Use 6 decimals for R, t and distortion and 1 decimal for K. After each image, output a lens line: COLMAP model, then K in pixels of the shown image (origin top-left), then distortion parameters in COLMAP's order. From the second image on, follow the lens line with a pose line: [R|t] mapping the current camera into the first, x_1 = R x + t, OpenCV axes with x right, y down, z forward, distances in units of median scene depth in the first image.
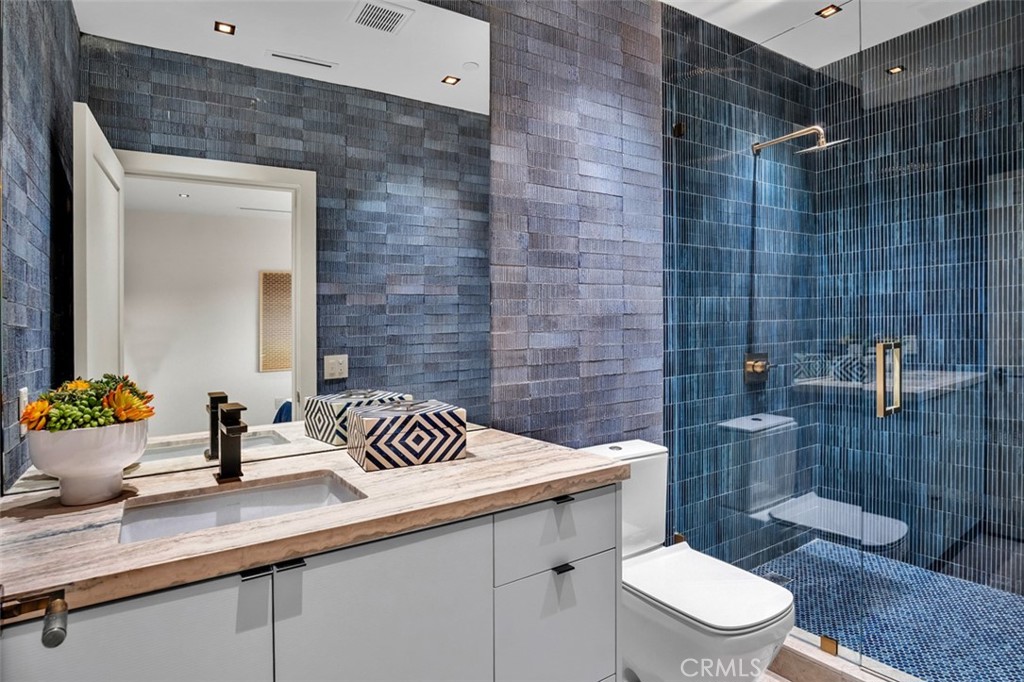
lens RADIAL K [[554.8, 0, 526.8], [0, 554.8, 317.4], [0, 0, 1]] dist [-0.024064, 0.008644]
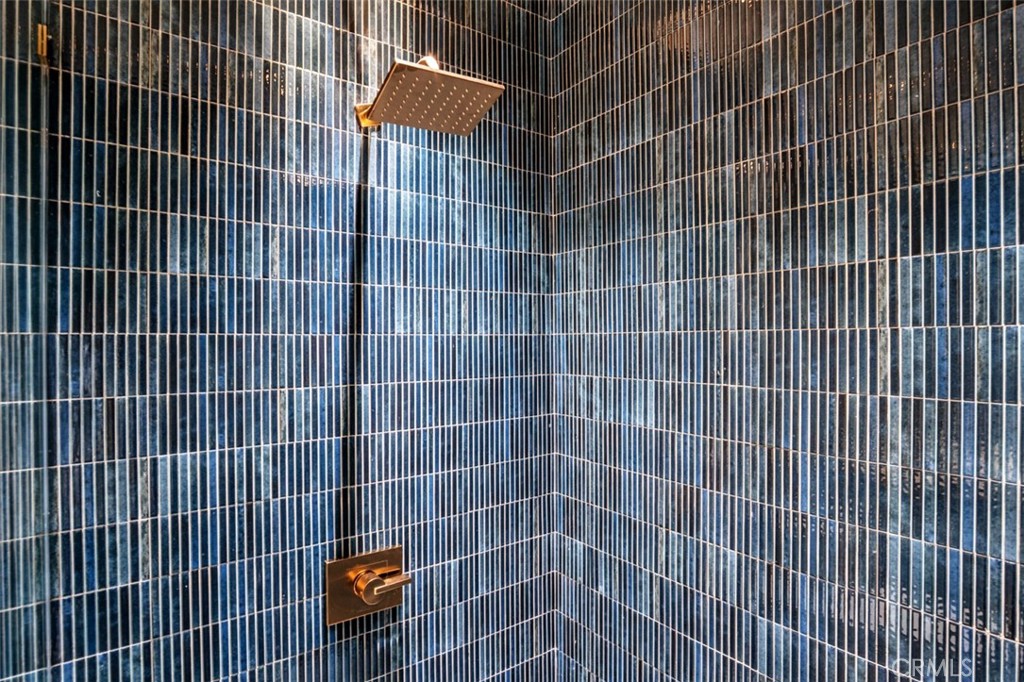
lens RADIAL K [[552.0, 0, 545.3], [0, 552.0, 309.6], [0, 0, 1]] dist [-0.015702, -0.002177]
pose [[0.997466, 0.023690, 0.067091, 0.544797], [-0.021442, 0.999191, -0.034029, -0.131387], [-0.067843, 0.032504, 0.997166, 0.535403]]
